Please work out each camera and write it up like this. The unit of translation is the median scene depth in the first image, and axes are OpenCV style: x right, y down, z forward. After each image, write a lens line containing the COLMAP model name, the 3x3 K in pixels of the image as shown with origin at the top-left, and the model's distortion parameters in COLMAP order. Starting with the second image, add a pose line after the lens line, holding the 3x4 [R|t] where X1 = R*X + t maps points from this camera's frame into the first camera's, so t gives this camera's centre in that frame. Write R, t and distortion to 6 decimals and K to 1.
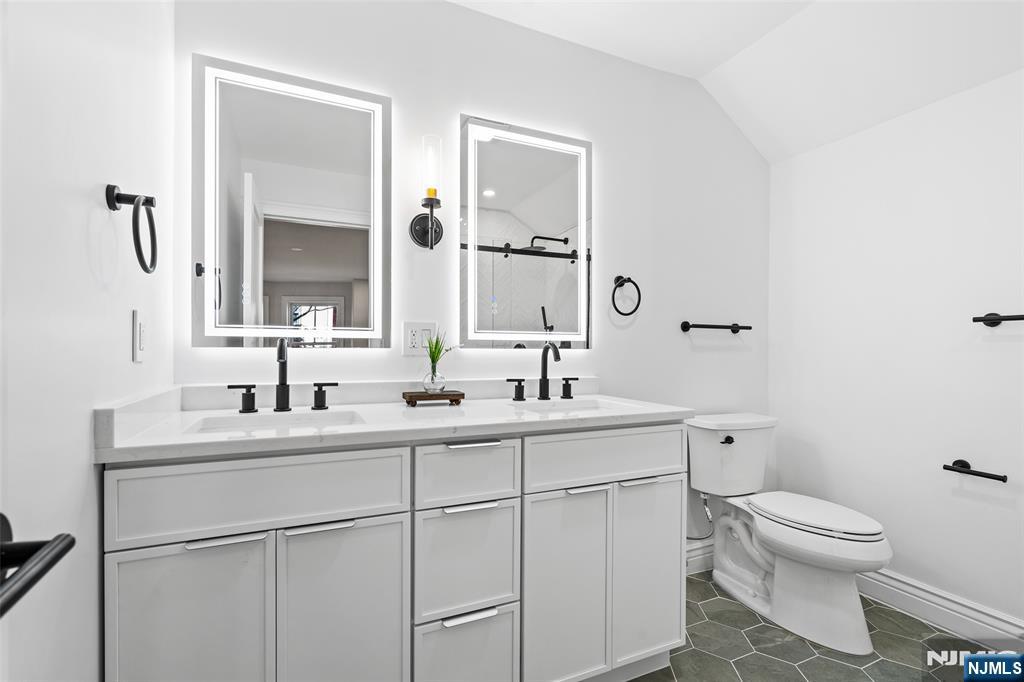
lens RADIAL K [[469.0, 0, 523.6], [0, 469.0, 345.9], [0, 0, 1]] dist [-0.000173, 0.000191]
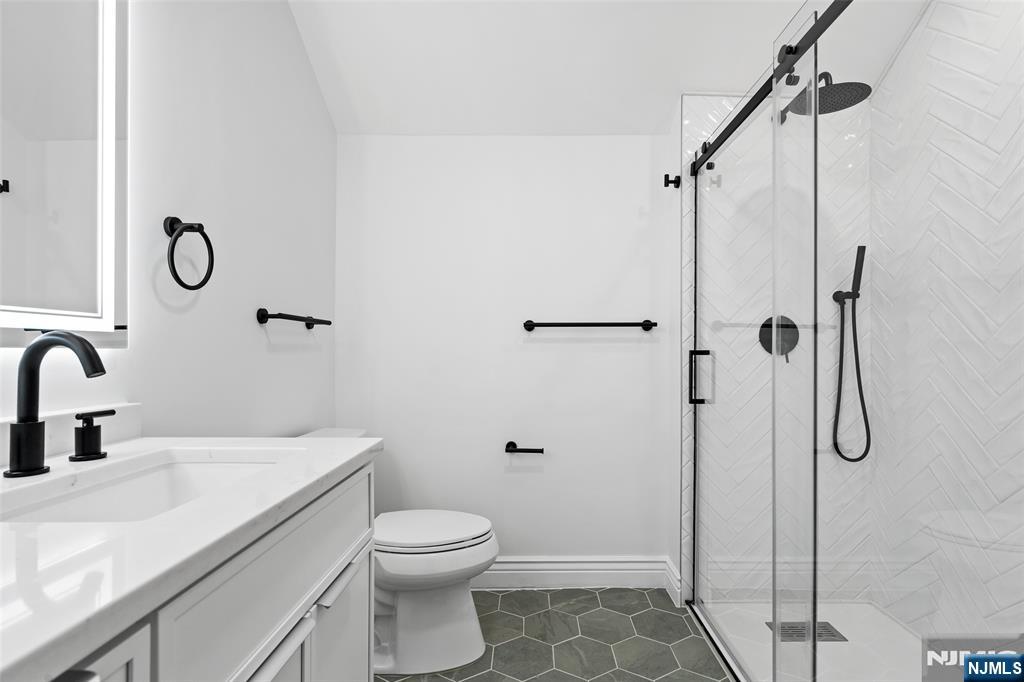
lens RADIAL K [[469.0, 0, 523.6], [0, 469.0, 345.9], [0, 0, 1]] dist [-0.000173, 0.000191]
pose [[0.431421, 0.006804, 0.902125, -0.133563], [-0.006668, 0.999968, -0.004353, 0.003518], [-0.902126, -0.004137, 0.431452, 0.443794]]
